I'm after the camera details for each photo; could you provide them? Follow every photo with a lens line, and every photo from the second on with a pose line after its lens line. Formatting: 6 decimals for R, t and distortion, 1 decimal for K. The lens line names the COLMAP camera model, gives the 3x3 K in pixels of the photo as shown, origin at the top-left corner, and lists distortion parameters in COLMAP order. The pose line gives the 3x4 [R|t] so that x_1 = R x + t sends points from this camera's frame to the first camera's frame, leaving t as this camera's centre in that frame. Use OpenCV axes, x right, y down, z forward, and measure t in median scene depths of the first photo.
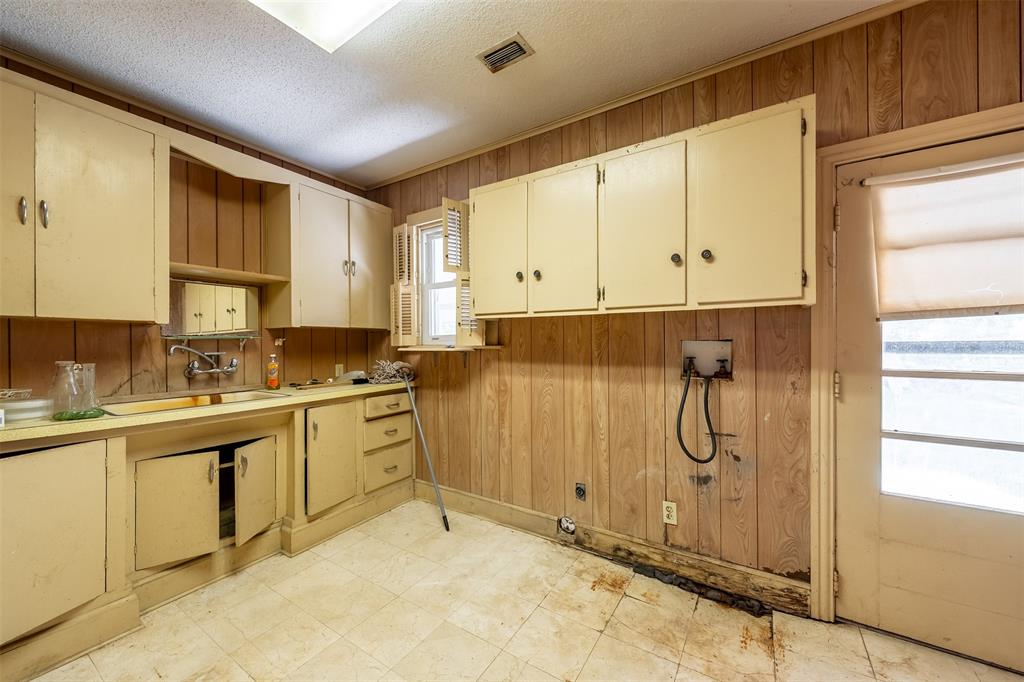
lens RADIAL K [[371.5, 0, 518.0], [0, 371.5, 343.9], [0, 0, 1]] dist [0.001233, 0.000358]
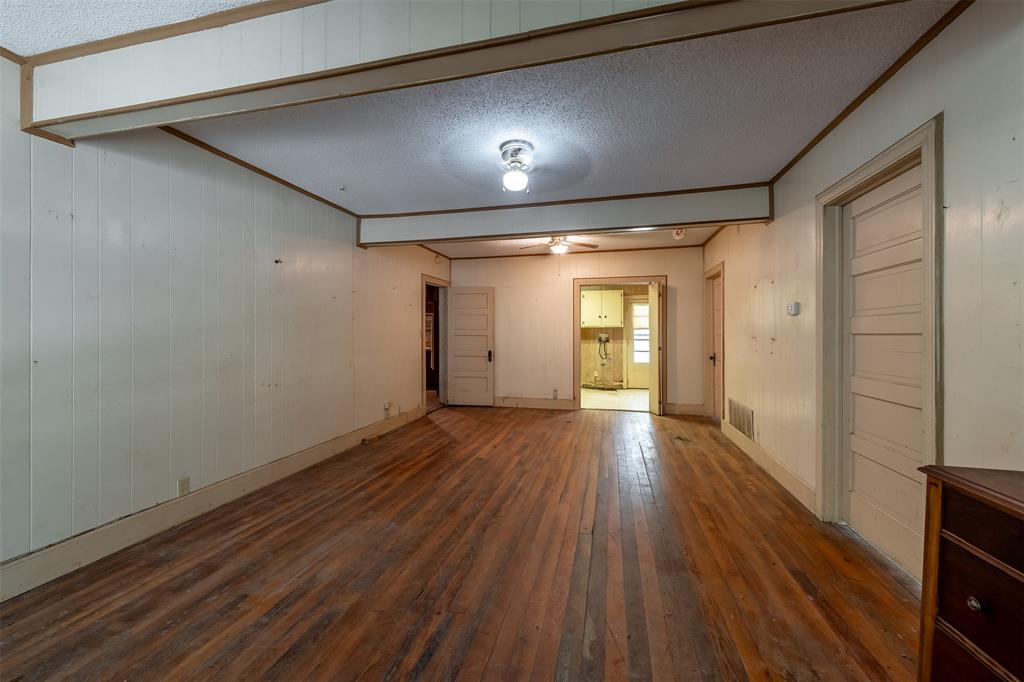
lens RADIAL K [[371.5, 0, 513.2], [0, 371.5, 335.8], [0, 0, 1]] dist [0.001233, 0.000358]
pose [[0.945467, -0.006034, 0.325662, -2.147278], [0.005903, 0.999982, 0.001393, 0.005524], [-0.325665, 0.000605, 0.945485, -3.117144]]
